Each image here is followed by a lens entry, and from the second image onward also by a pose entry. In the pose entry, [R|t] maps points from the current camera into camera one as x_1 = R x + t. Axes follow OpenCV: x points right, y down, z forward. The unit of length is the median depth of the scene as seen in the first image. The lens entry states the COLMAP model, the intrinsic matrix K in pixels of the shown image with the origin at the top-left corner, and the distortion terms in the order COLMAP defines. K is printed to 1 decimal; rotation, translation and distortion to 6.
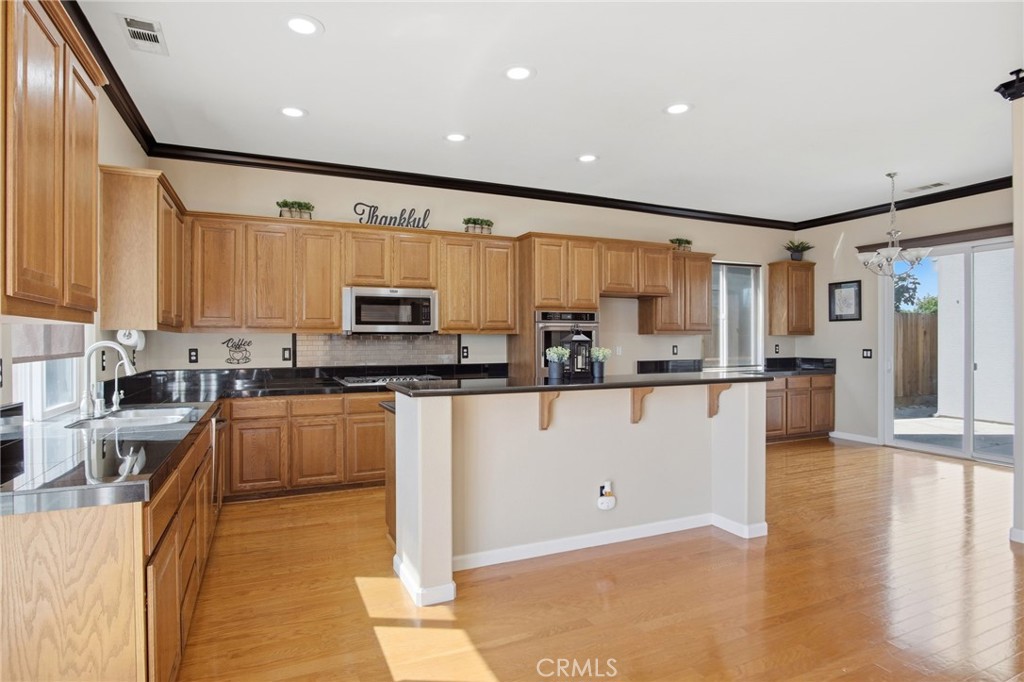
lens RADIAL K [[551.5, 0, 514.5], [0, 551.5, 340.8], [0, 0, 1]] dist [-0.024303, 0.000912]
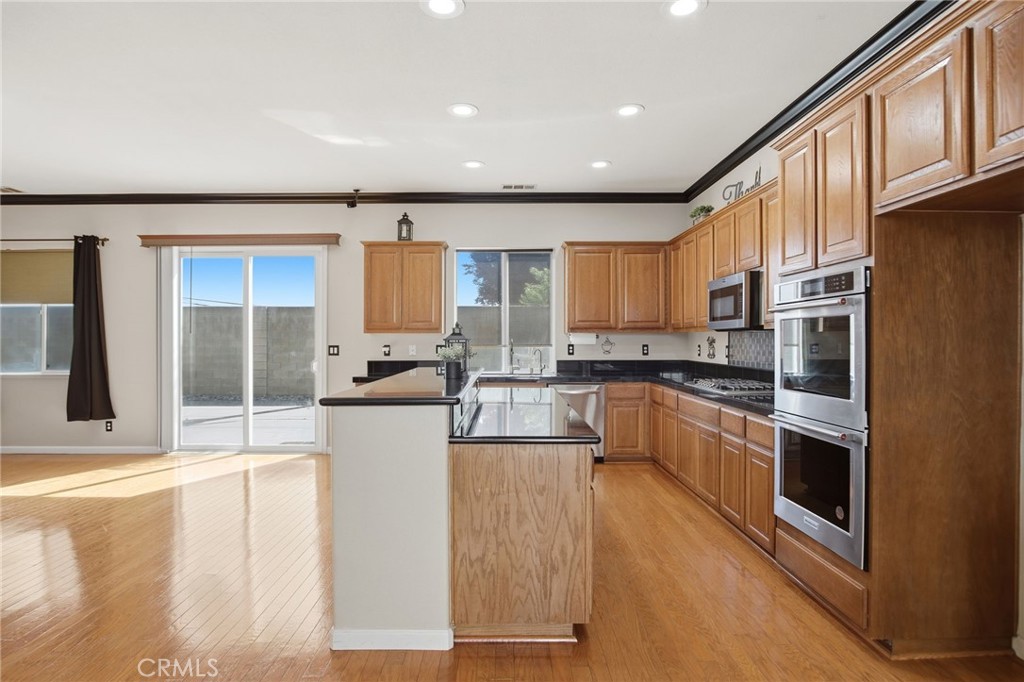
lens RADIAL K [[551.5, 0, 514.5], [0, 551.5, 340.8], [0, 0, 1]] dist [-0.024303, 0.000912]
pose [[-0.402929, 0.004059, -0.915222, 0.849727], [0.001041, 0.999992, 0.003976, -0.000881], [0.915230, 0.000649, -0.402930, 1.292160]]
